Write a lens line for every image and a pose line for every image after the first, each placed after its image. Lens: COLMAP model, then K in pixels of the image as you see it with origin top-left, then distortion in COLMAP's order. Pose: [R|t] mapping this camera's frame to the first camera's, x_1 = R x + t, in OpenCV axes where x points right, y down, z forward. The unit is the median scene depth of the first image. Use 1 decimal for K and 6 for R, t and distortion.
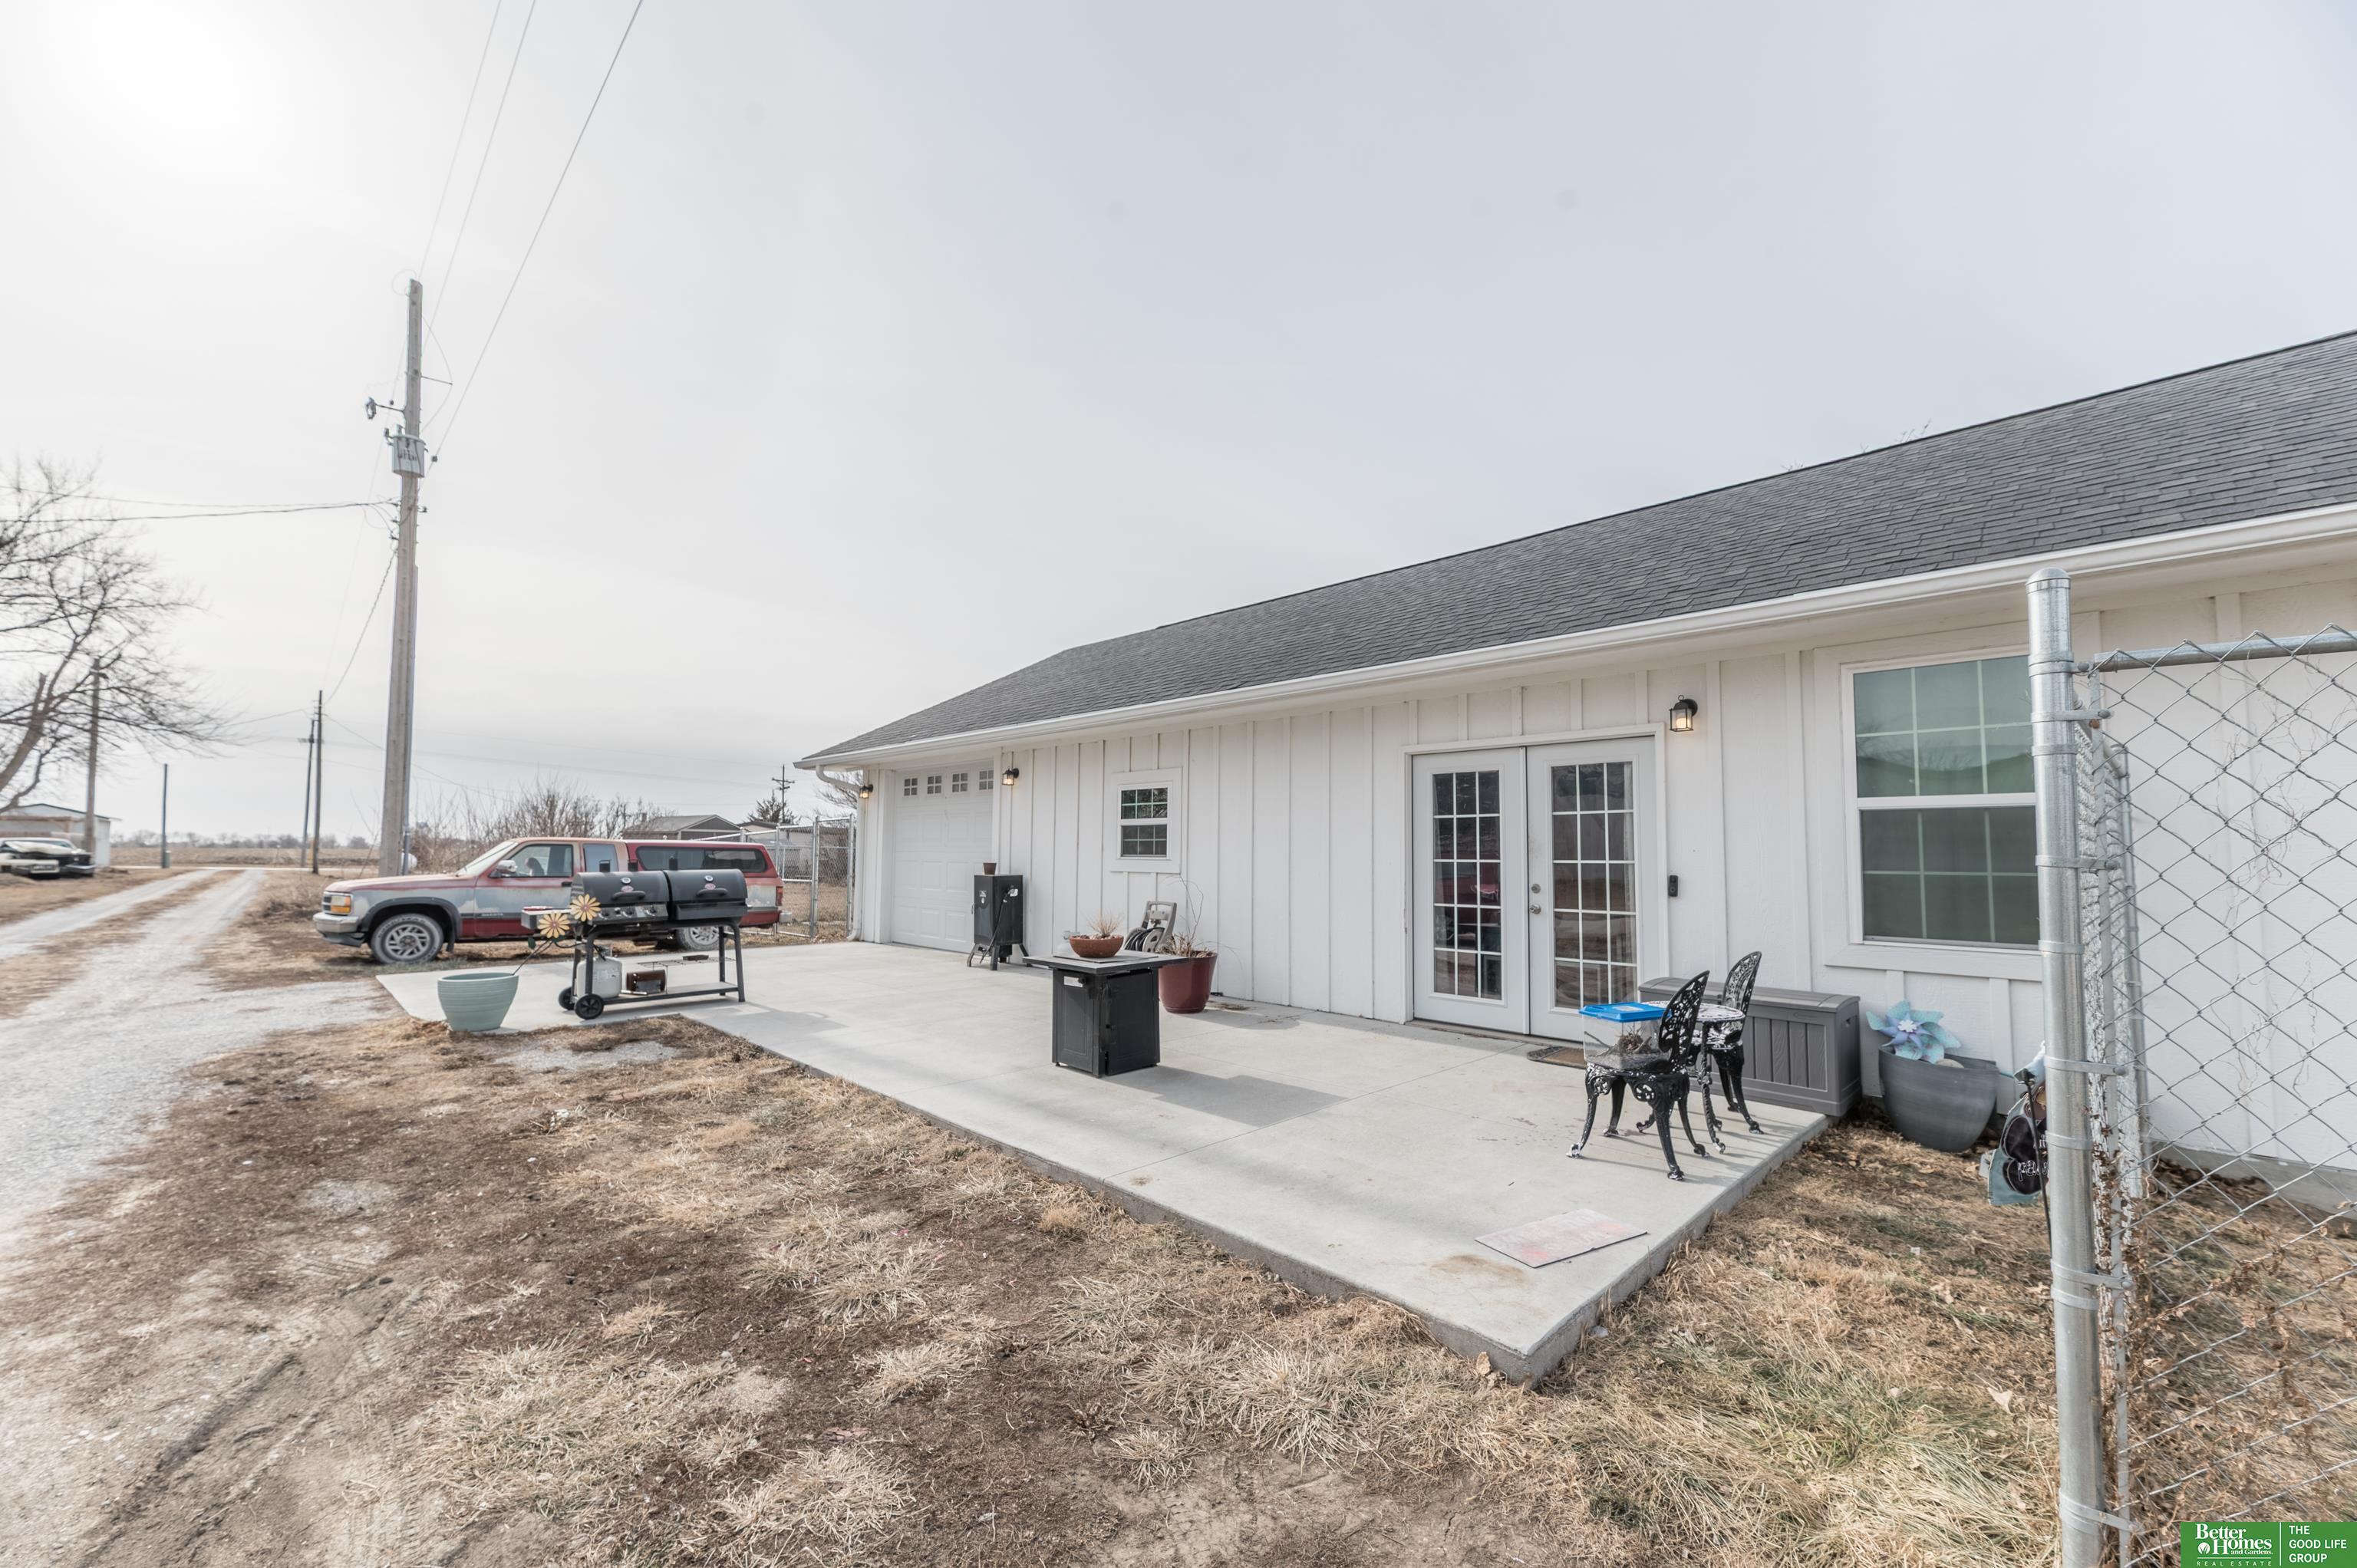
lens RADIAL K [[946.8, 0, 1178.1], [0, 946.8, 800.4], [0, 0, 1]] dist [0.004424, -0.000301]
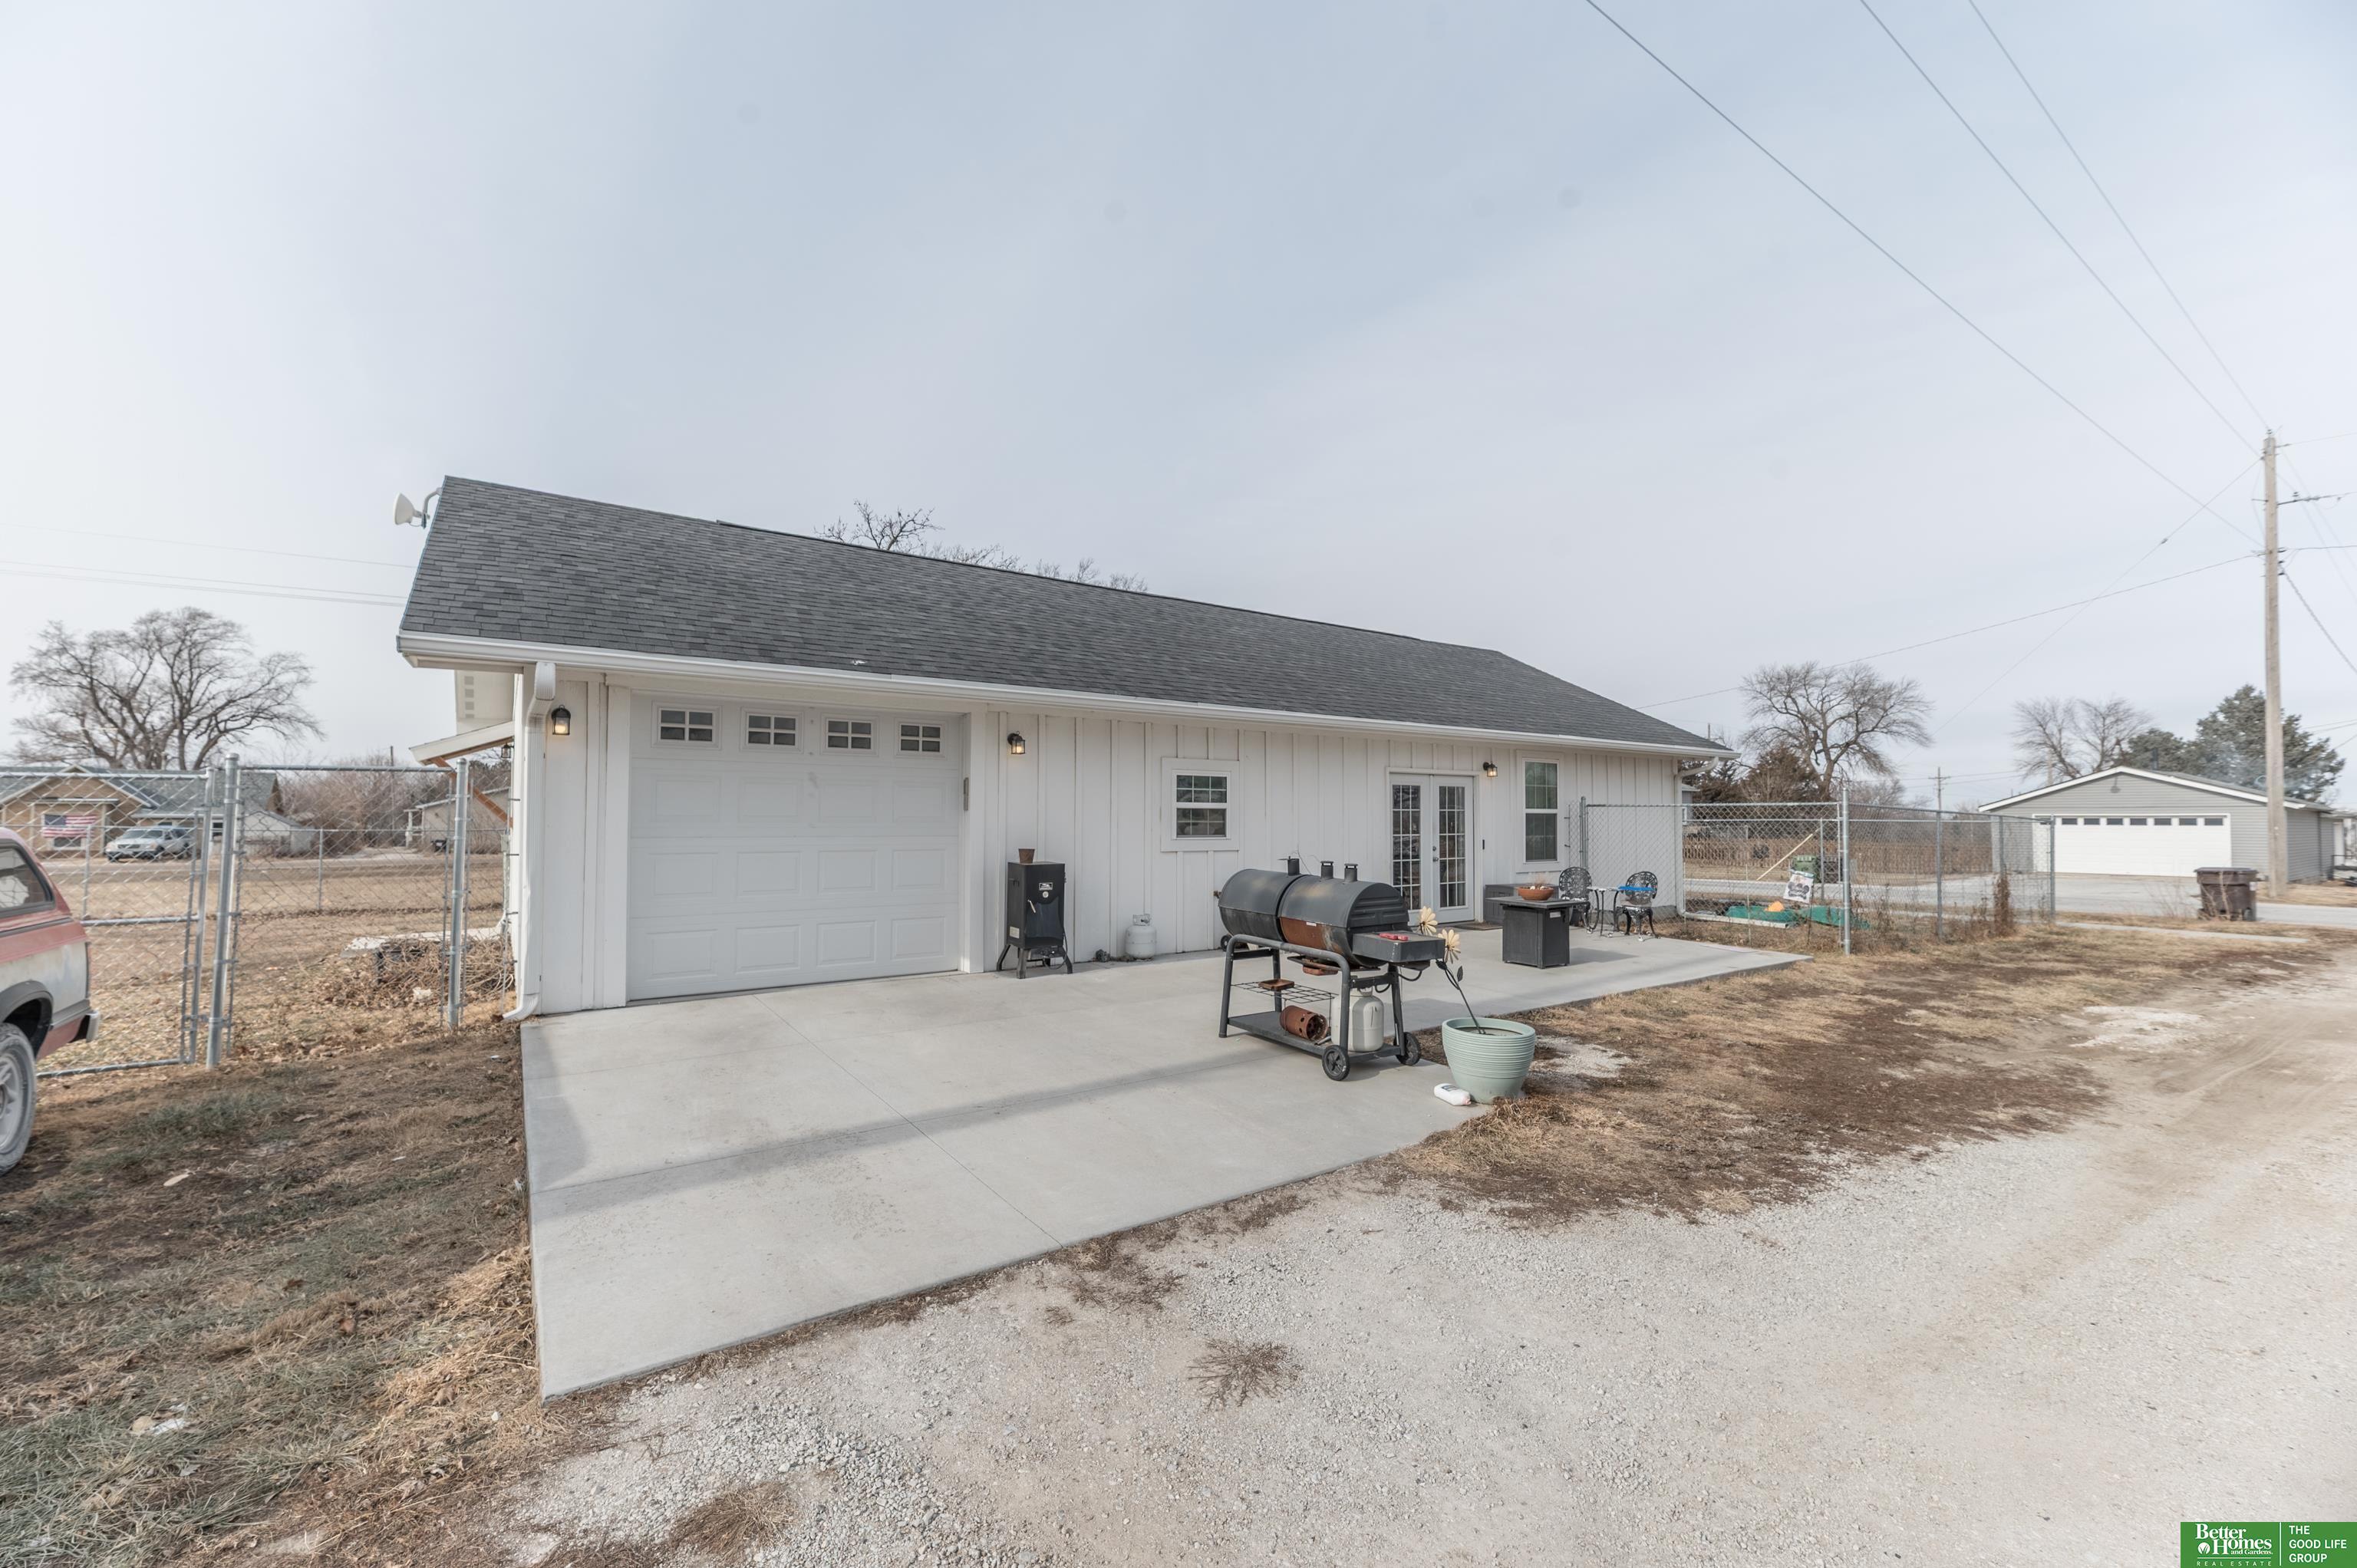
lens RADIAL K [[946.8, 0, 1176.4], [0, 946.8, 779.6], [0, 0, 1]] dist [0.004424, -0.000301]
pose [[0.152318, 0.055032, 0.986798, -1.151834], [-0.042403, 0.997893, -0.049106, 0.048857], [-0.987421, -0.034363, 0.154331, 0.875118]]
